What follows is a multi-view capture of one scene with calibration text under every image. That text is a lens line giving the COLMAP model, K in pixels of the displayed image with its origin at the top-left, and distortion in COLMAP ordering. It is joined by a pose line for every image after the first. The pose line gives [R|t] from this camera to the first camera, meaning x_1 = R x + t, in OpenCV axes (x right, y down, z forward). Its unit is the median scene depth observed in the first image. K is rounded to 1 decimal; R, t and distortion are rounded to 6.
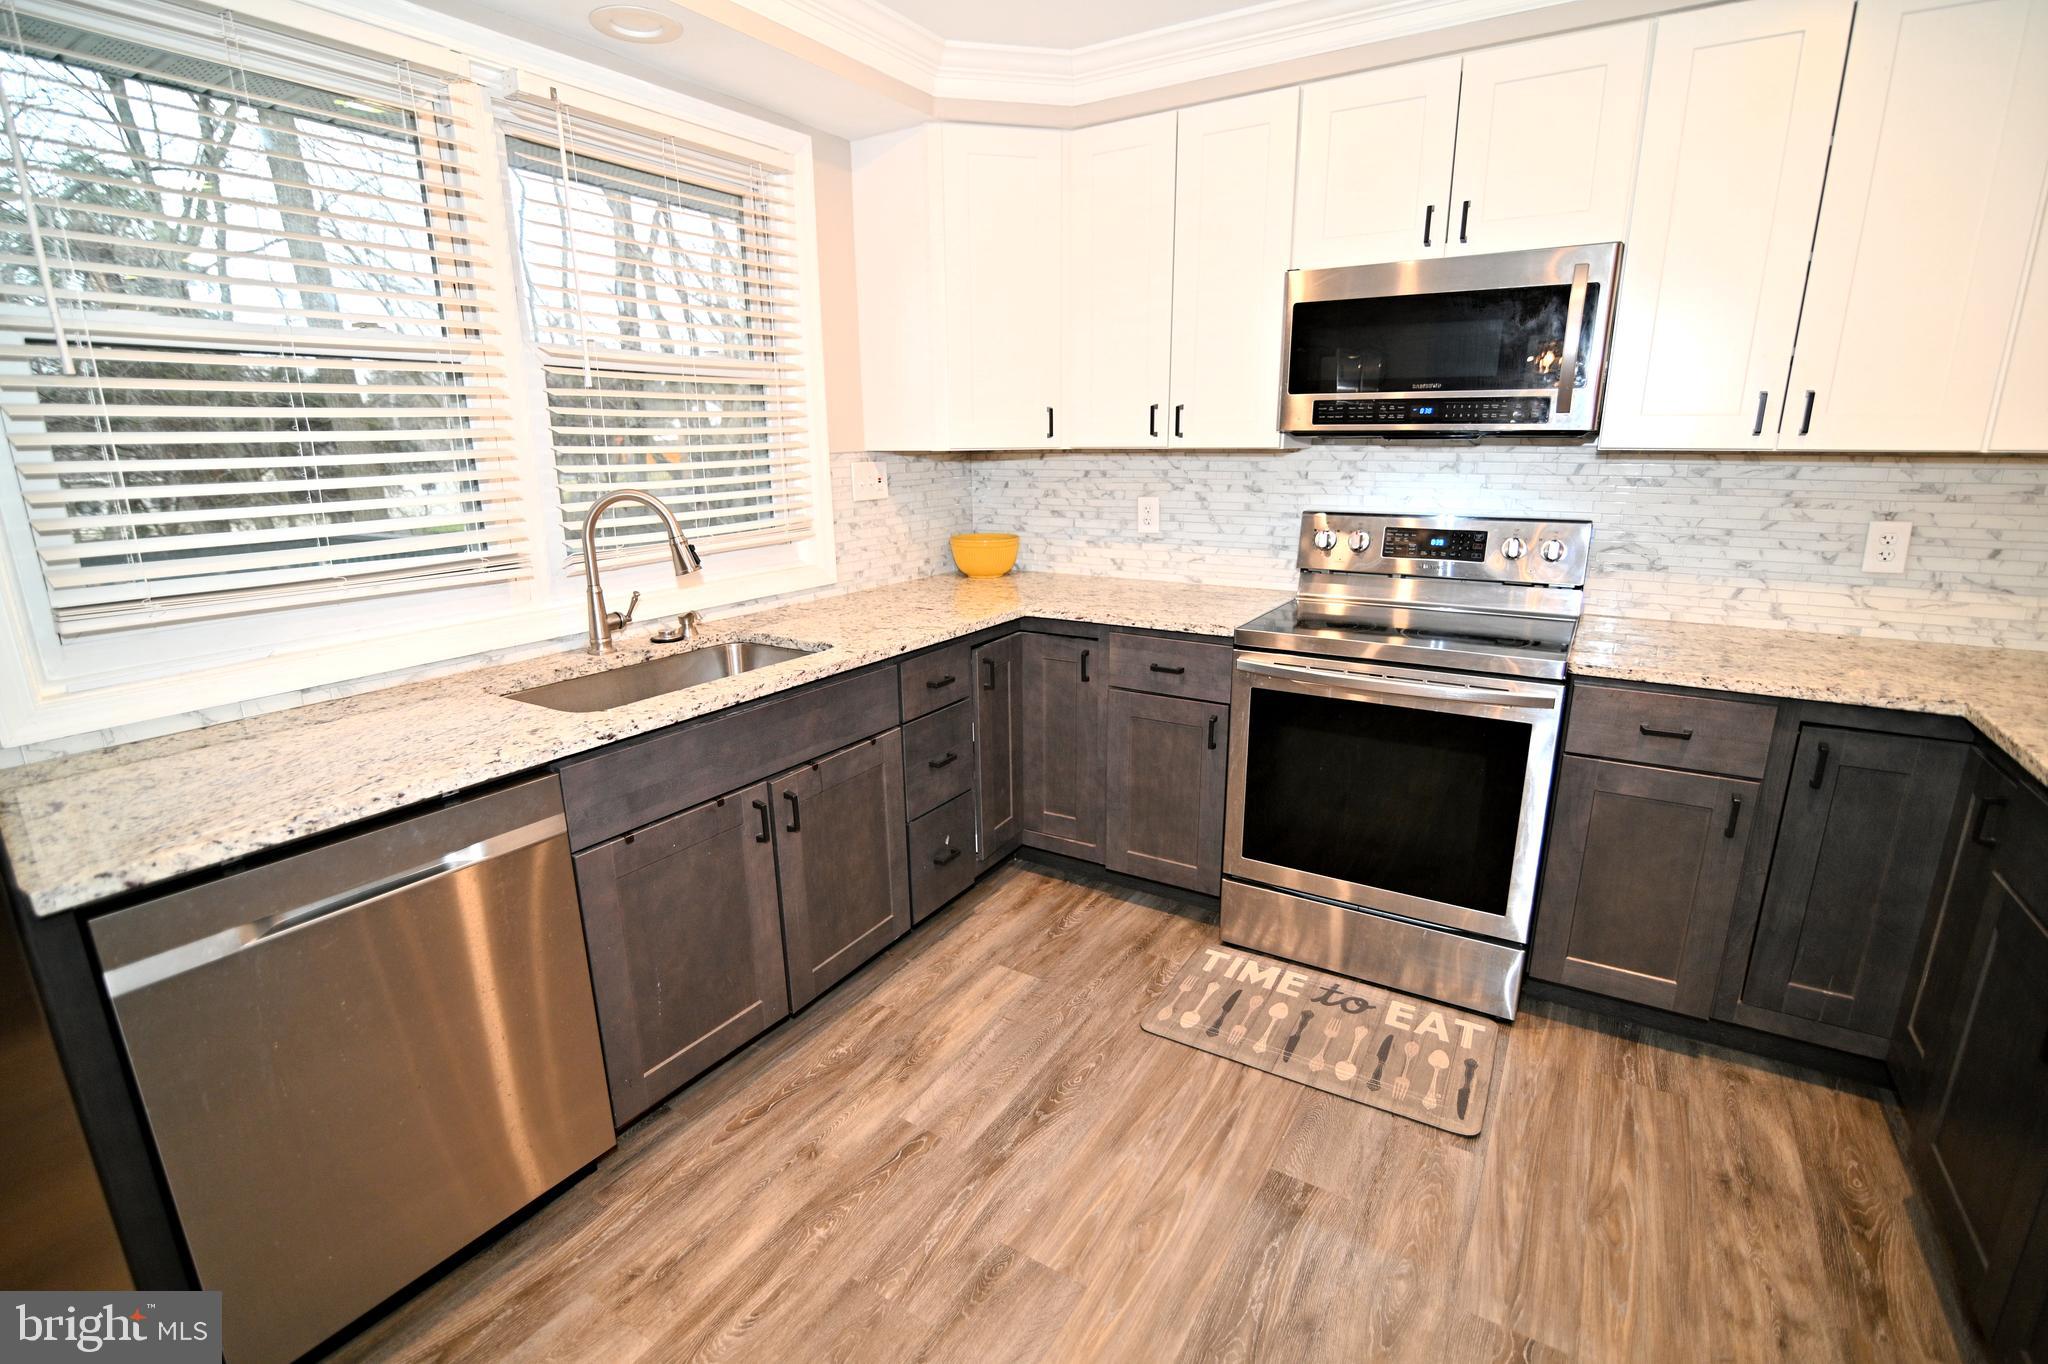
lens RADIAL K [[936.9, 0, 1021.6], [0, 936.9, 686.5], [0, 0, 1]] dist [-0.019554, 0.001562]
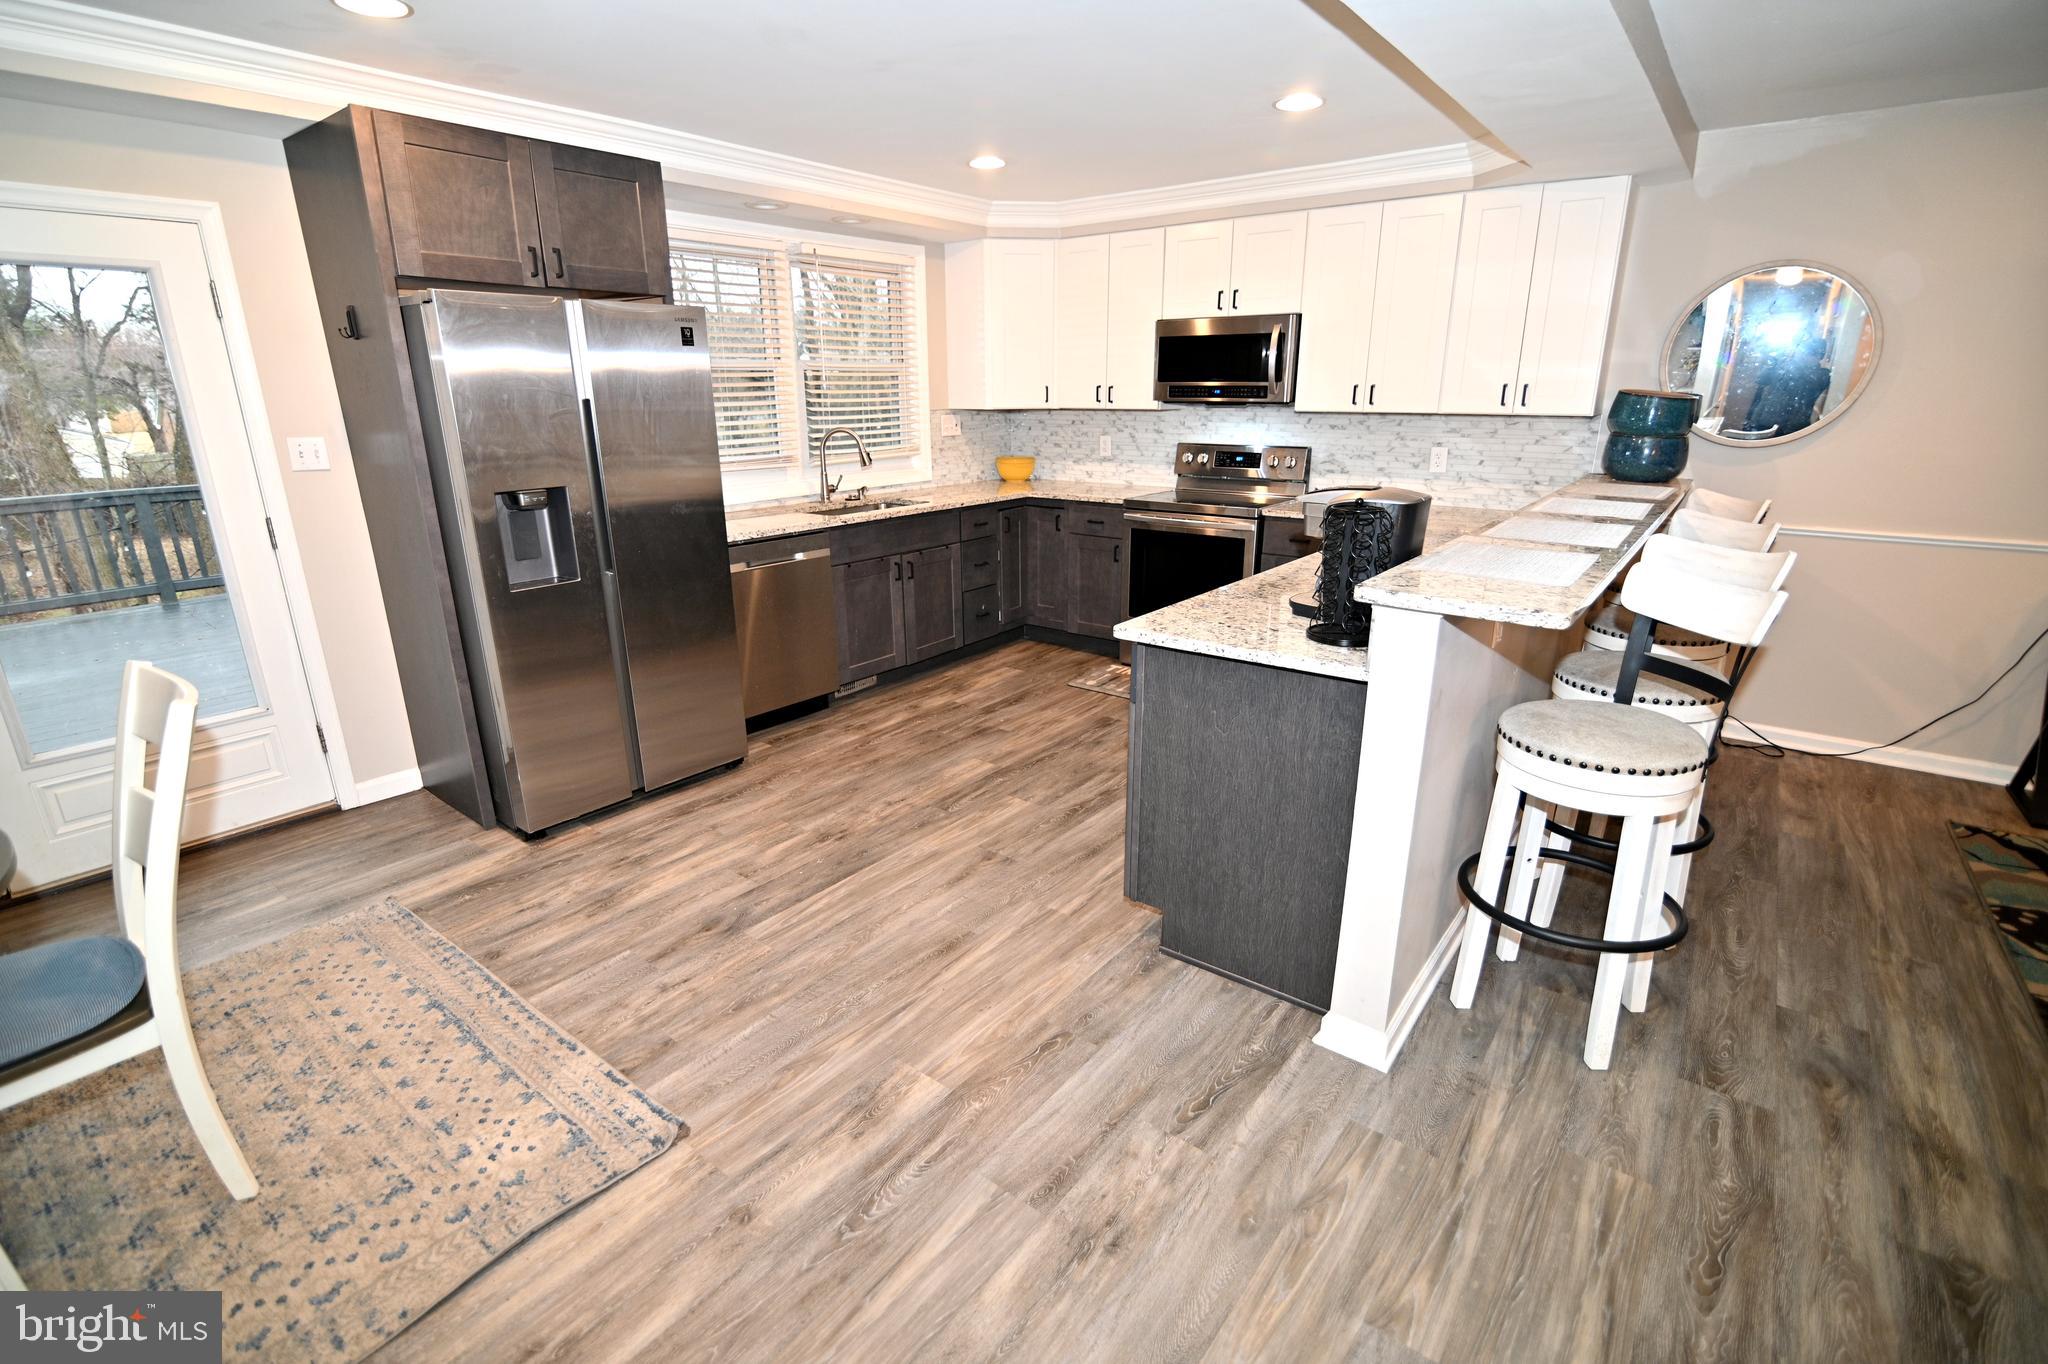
lens RADIAL K [[936.9, 0, 1012.4], [0, 936.9, 683.7], [0, 0, 1]] dist [-0.019554, 0.001562]
pose [[0.994132, 0.034016, -0.102682, 0.195313], [-0.028946, 0.998306, 0.050468, 0.227461], [0.104224, -0.047199, 0.993433, -0.998961]]
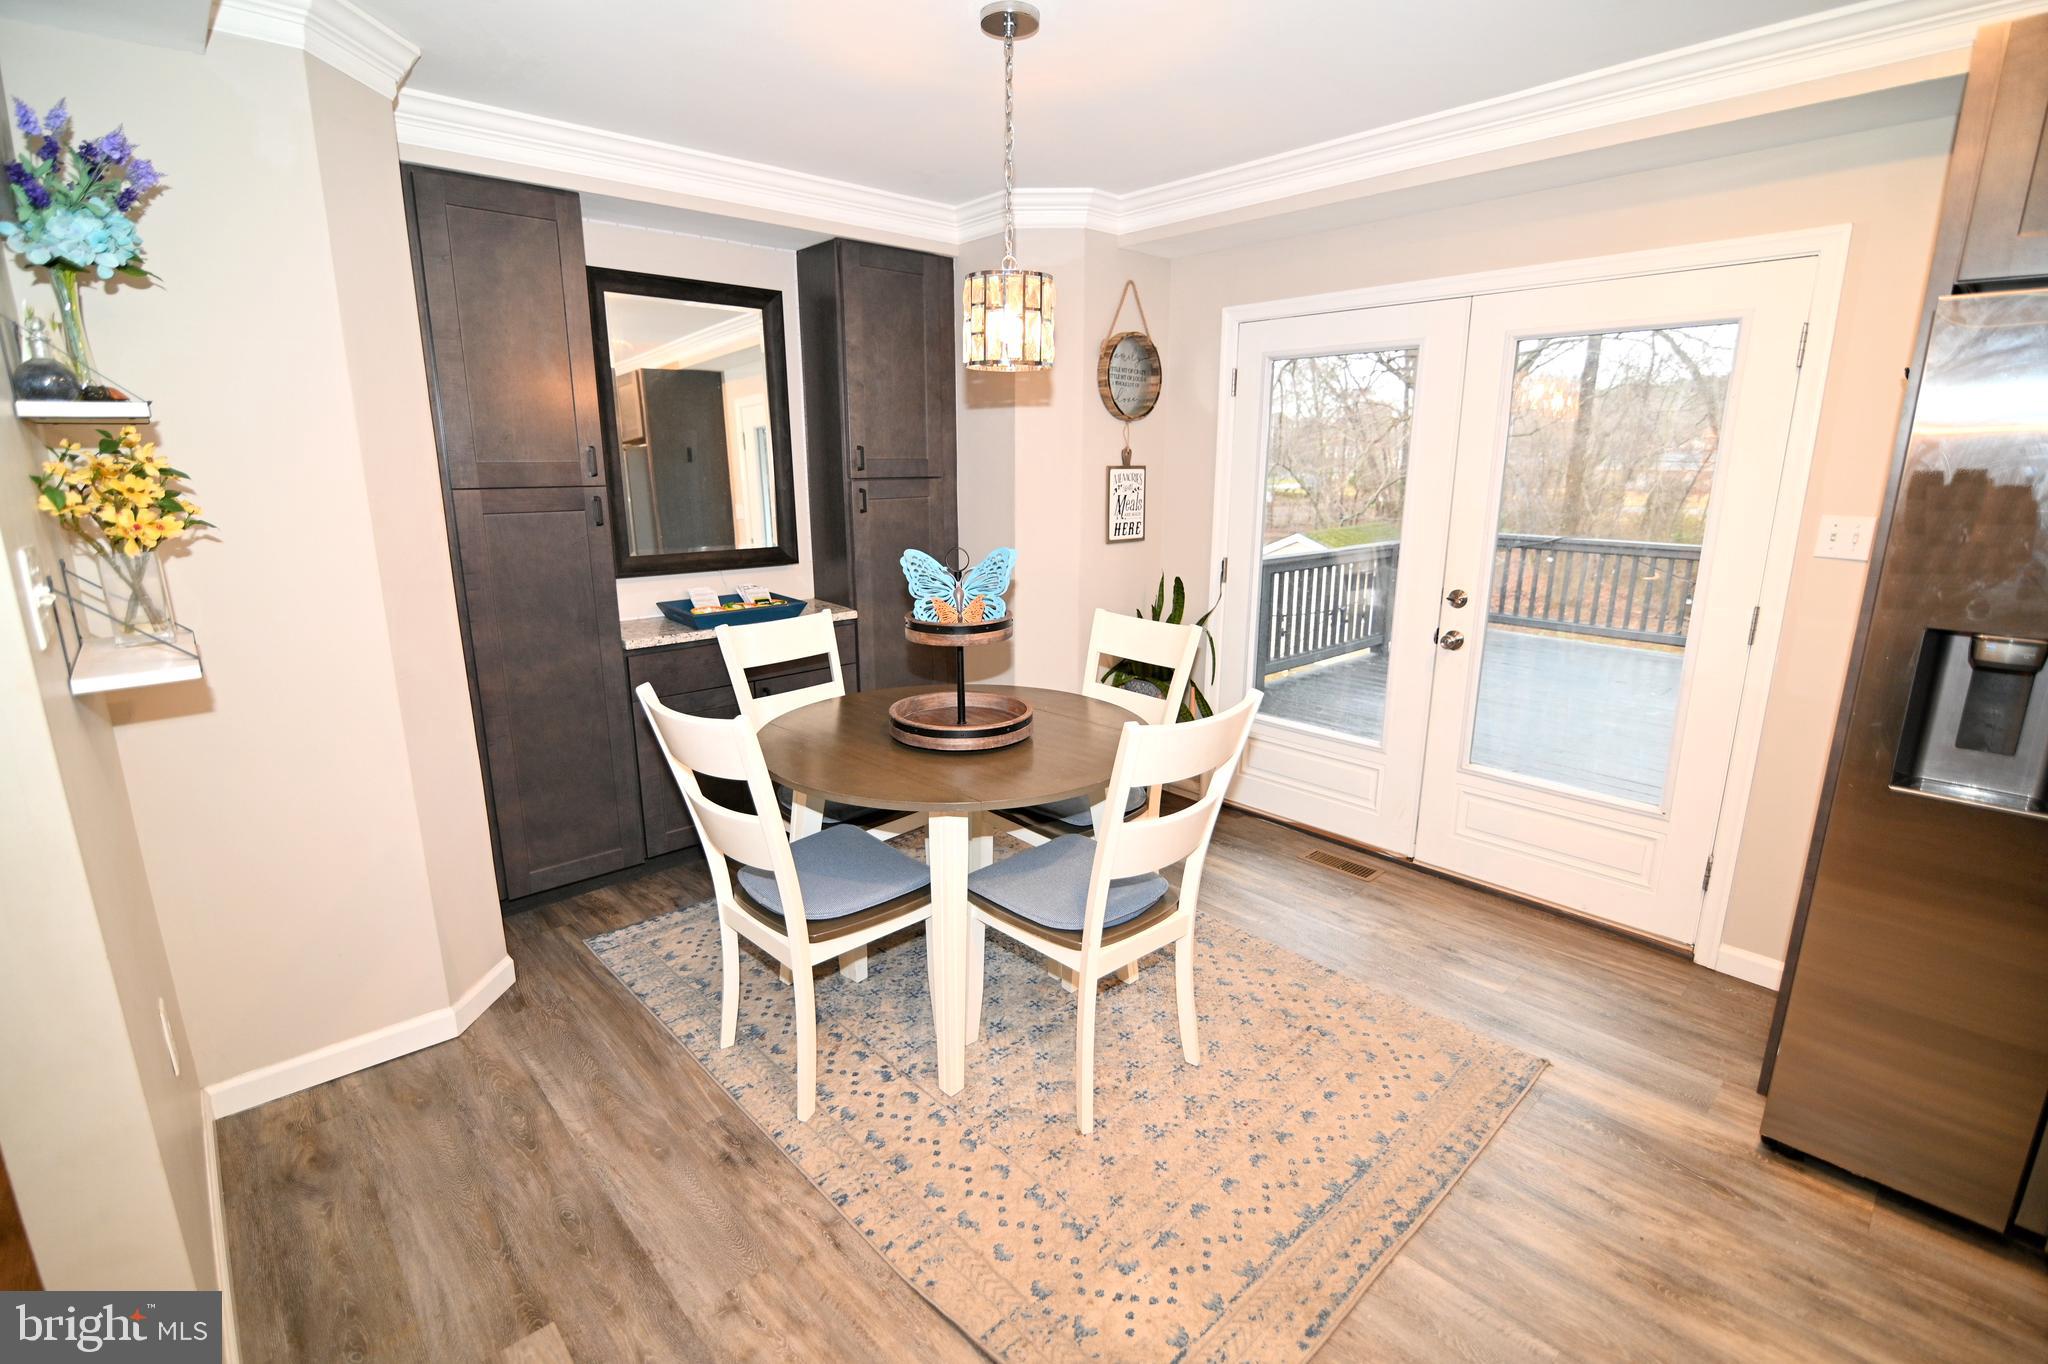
lens RADIAL K [[936.9, 0, 1015.8], [0, 936.9, 682.4], [0, 0, 1]] dist [-0.019554, 0.001562]
pose [[-0.268339, 0.233132, -0.934689, 0.254901], [-0.245201, 0.921787, 0.300308, 0.073171], [0.931596, 0.309771, -0.190187, -0.421066]]
